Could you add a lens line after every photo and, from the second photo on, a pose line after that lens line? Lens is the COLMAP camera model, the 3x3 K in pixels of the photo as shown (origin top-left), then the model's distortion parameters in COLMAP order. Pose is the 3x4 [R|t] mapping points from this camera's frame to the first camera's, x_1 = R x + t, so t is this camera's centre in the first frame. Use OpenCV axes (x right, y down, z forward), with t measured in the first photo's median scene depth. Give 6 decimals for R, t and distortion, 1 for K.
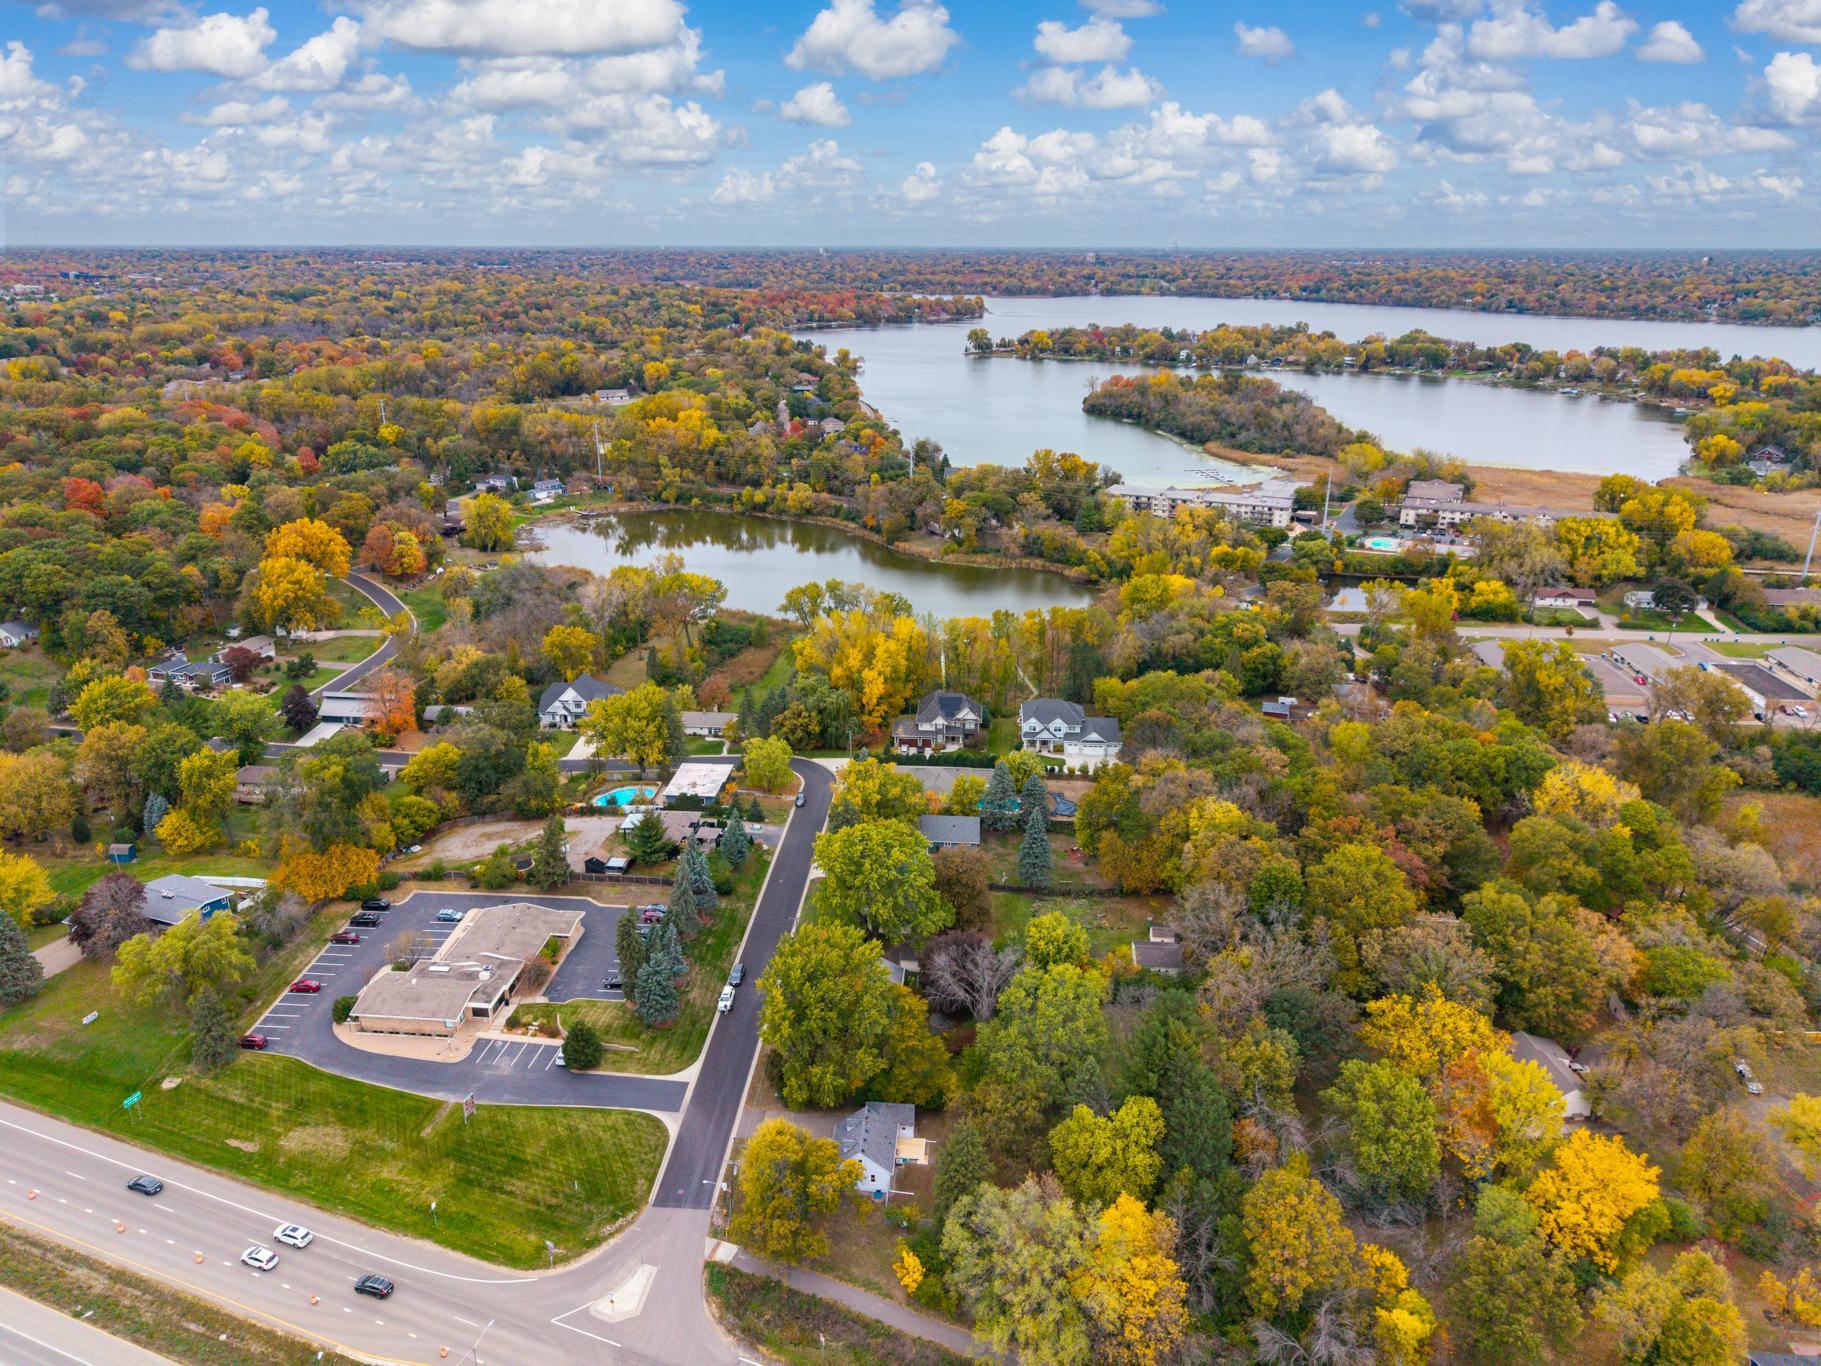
lens RADIAL K [[1205.0, 0, 914.2], [0, 1205.0, 688.5], [0, 0, 1]] dist [0.020477, -0.024686]
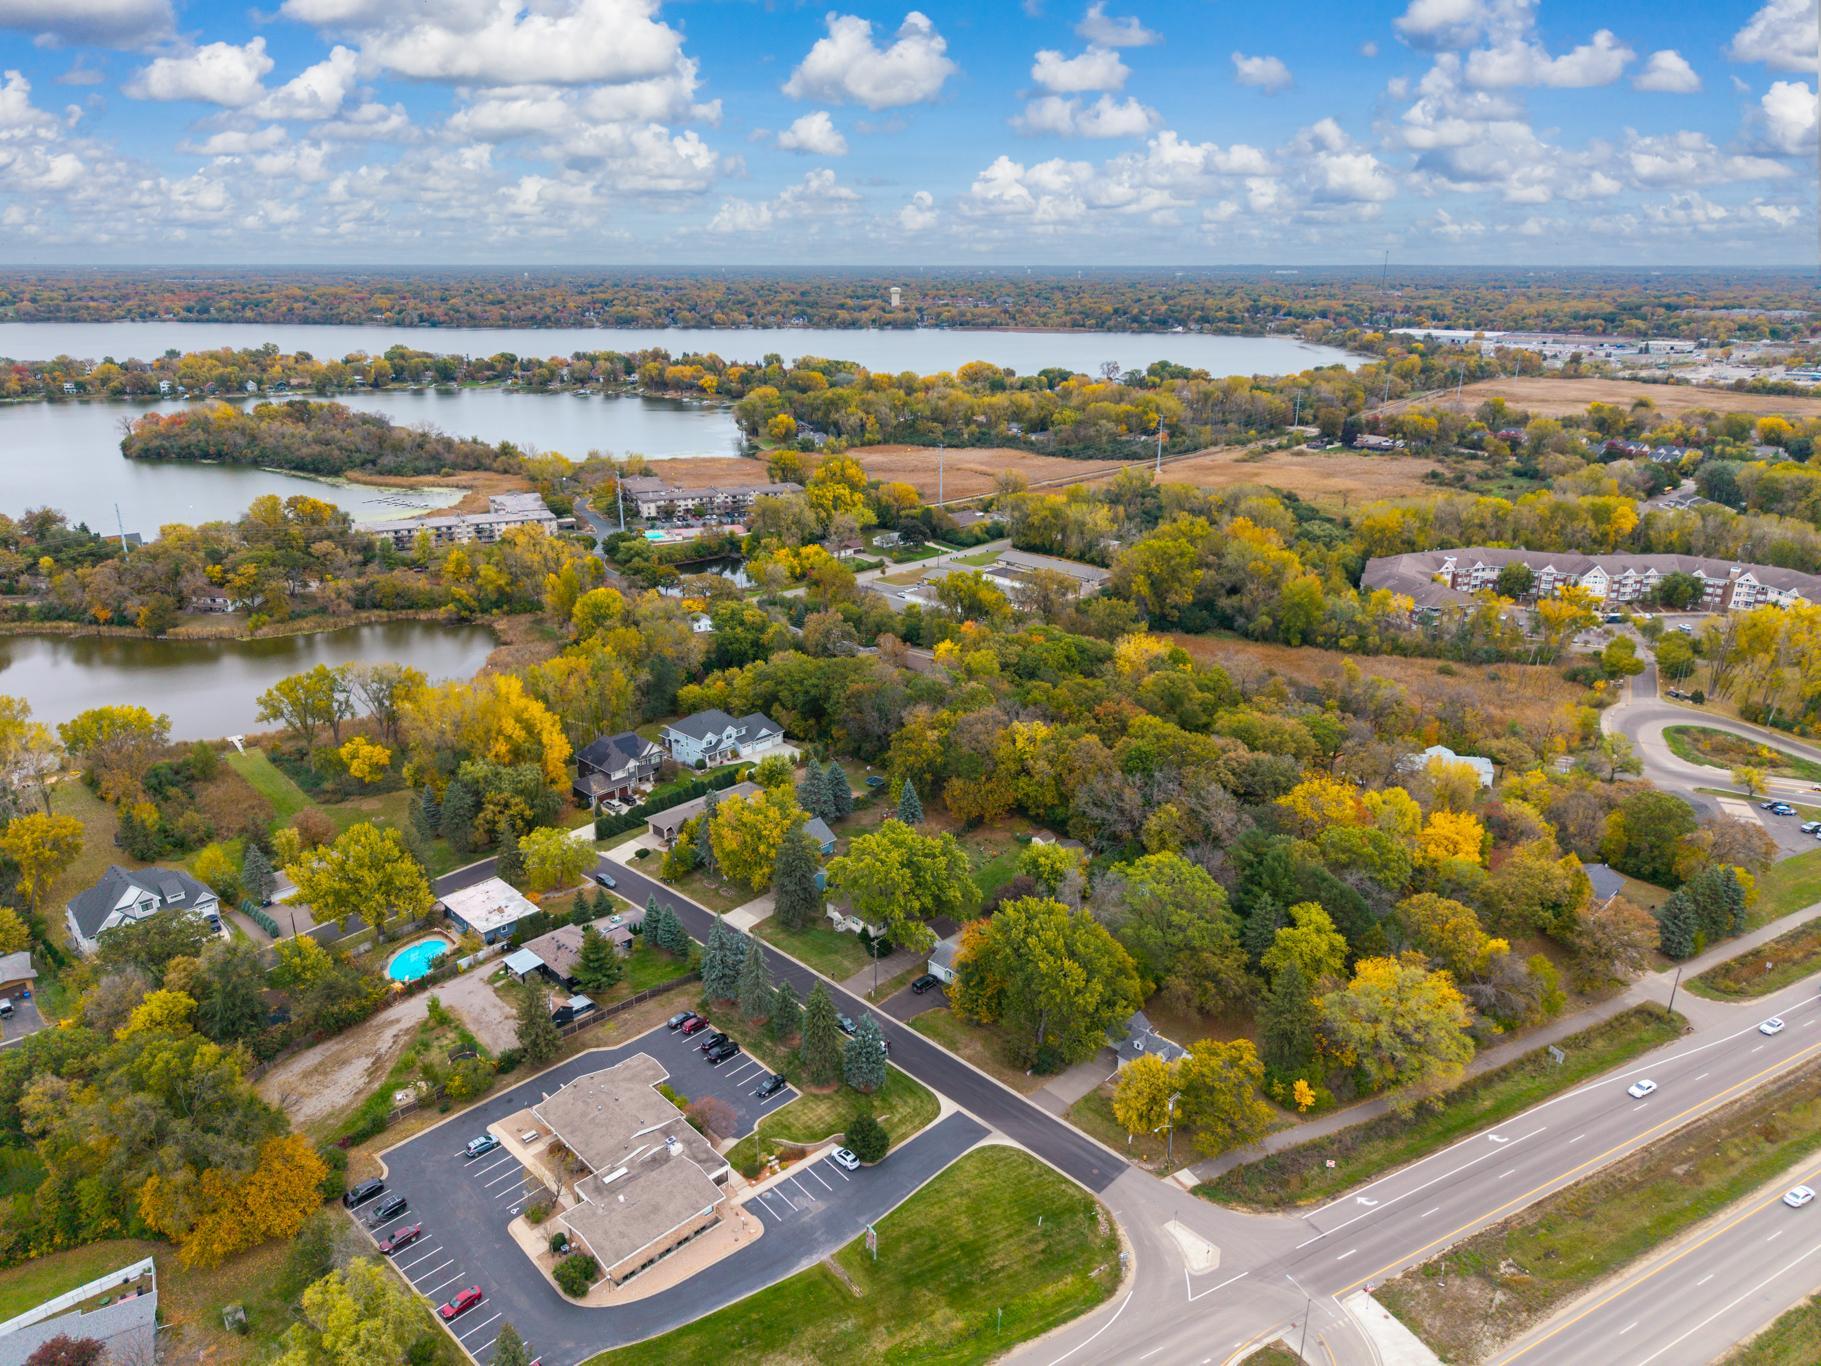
lens RADIAL K [[1205.0, 0, 911.0], [0, 1205.0, 689.0], [0, 0, 1]] dist [0.020477, -0.024686]
pose [[0.651463, -0.253464, 0.715088, -0.276679], [0.261728, 0.959763, 0.101748, -0.037763], [-0.712105, 0.120873, 0.691589, 0.102793]]
